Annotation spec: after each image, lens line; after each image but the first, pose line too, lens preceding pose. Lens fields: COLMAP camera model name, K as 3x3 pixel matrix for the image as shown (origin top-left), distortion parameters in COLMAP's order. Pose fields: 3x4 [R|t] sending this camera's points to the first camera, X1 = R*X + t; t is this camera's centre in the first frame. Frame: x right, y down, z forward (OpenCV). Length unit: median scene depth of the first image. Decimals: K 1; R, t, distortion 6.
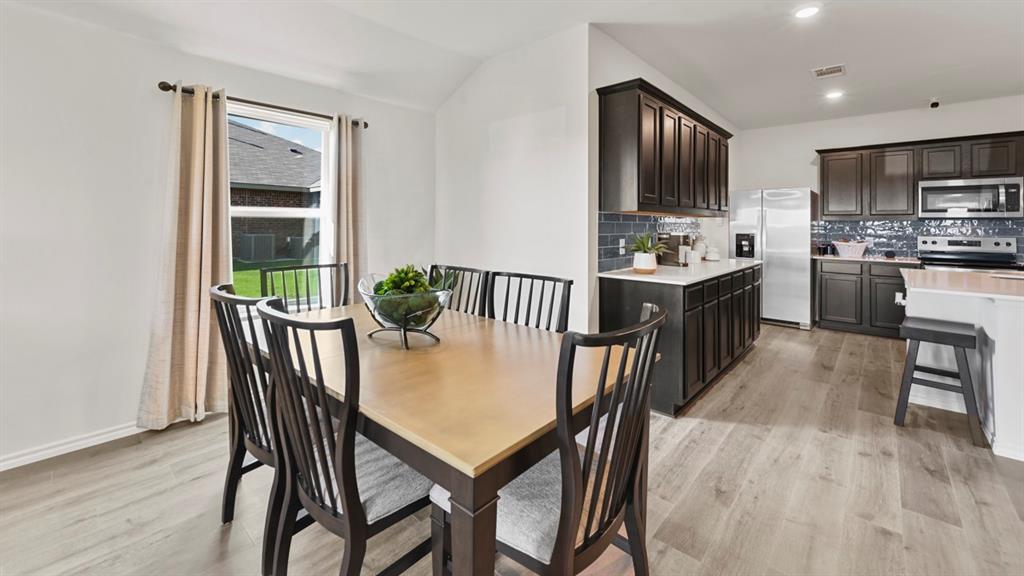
lens RADIAL K [[409.1, 0, 510.6], [0, 409.1, 221.6], [0, 0, 1]] dist [-0.001849, 0.000121]
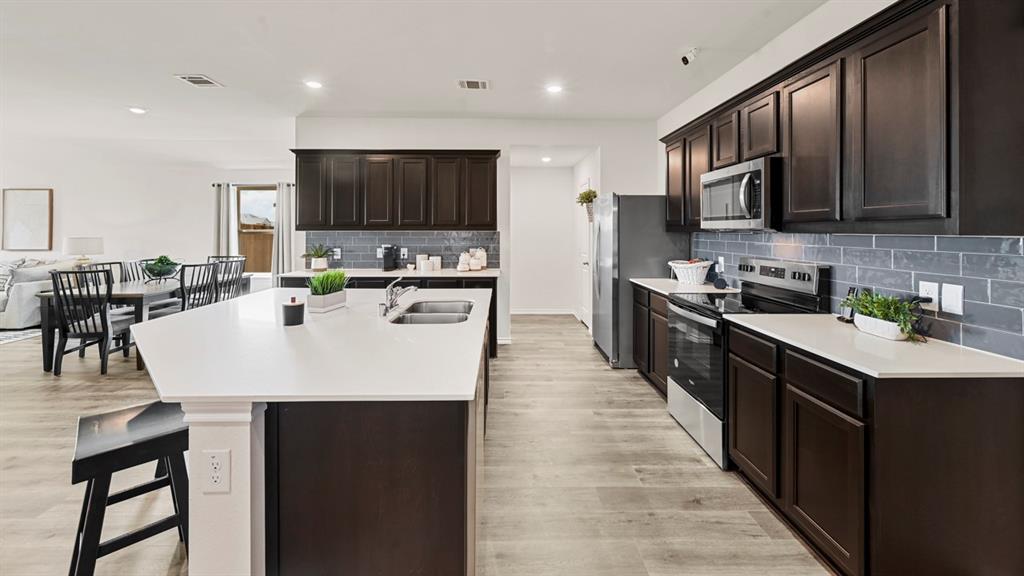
lens RADIAL K [[407.1, 0, 510.2], [0, 407.1, 233.4], [0, 0, 1]] dist [-0.001048, -0.000102]
pose [[0.686061, -0.002221, -0.727541, 1.326372], [0.011924, 0.999895, 0.008192, -0.012317], [0.727446, -0.014295, 0.686016, 0.334274]]
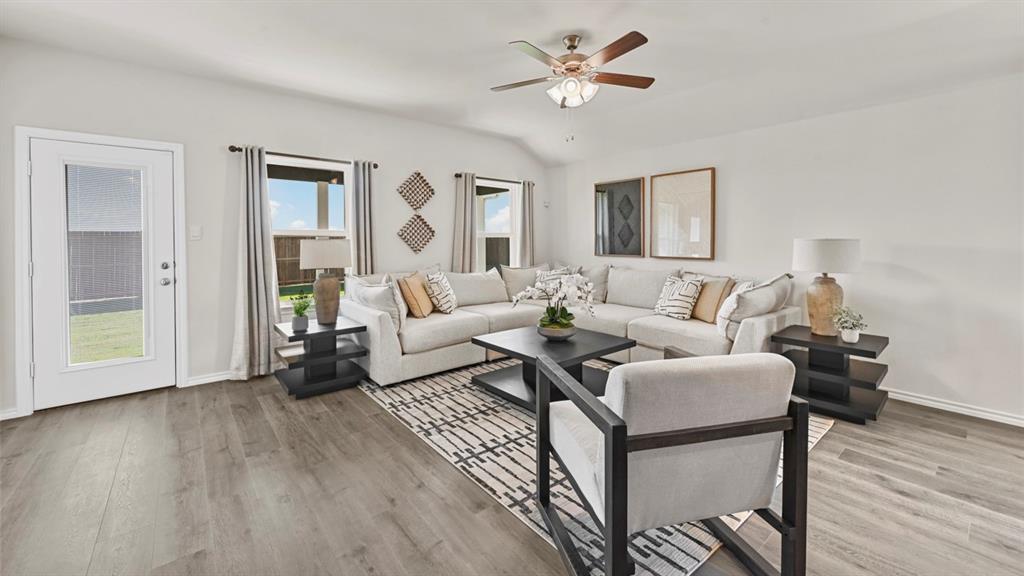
lens RADIAL K [[401.7, 0, 511.5], [0, 401.7, 242.8], [0, 0, 1]] dist [0.000245, 0.000118]
pose [[-0.147746, 0.000438, -0.989025, 0.146098], [0.009974, 0.999950, -0.001047, -0.002606], [0.988975, -0.010019, -0.147743, -0.208345]]
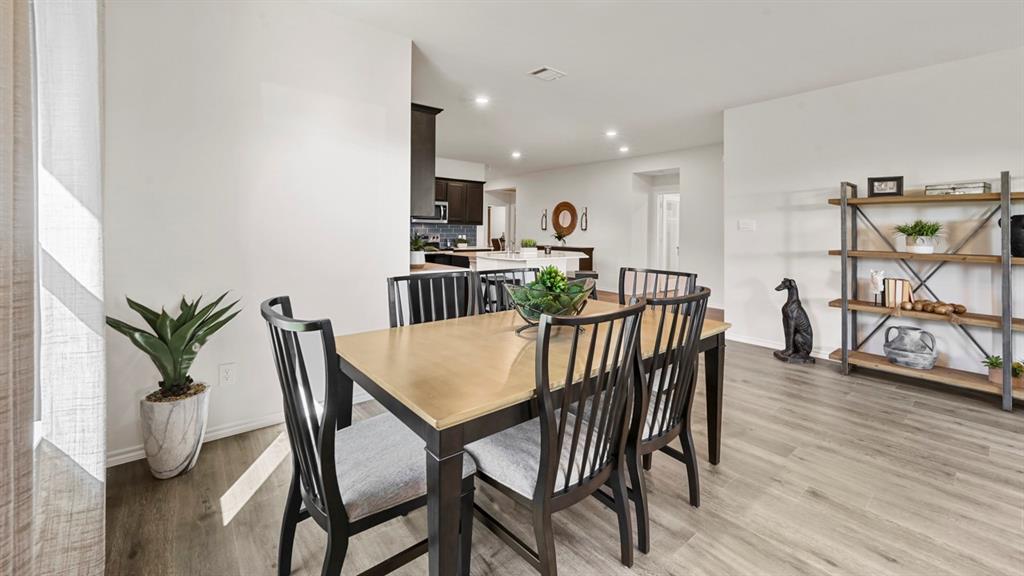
lens RADIAL K [[407.1, 0, 510.2], [0, 407.1, 233.4], [0, 0, 1]] dist [-0.001048, -0.000102]
pose [[0.156188, -0.013283, 0.987638, -0.553277], [-0.018229, 0.999701, 0.016328, 0.000614], [-0.987559, -0.020554, 0.155899, 0.380888]]
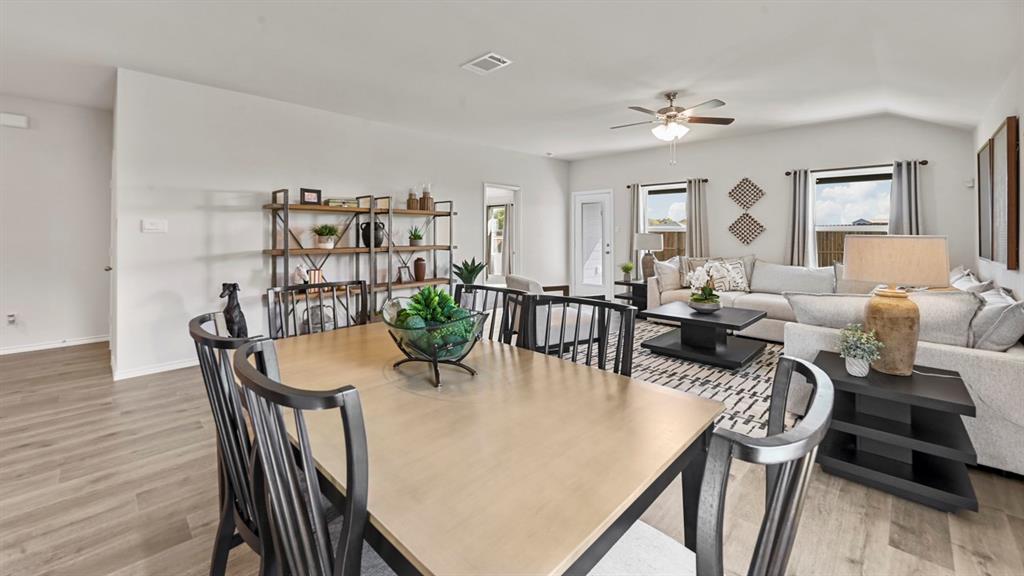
lens RADIAL K [[404.7, 0, 512.2], [0, 404.7, 231.3], [0, 0, 1]] dist [-0.001164, 0.000792]
pose [[-0.999206, -0.008599, 0.038908, -0.185031], [-0.009103, 0.999877, -0.012790, 0.001114], [-0.038793, -0.013134, -0.999161, 0.745826]]
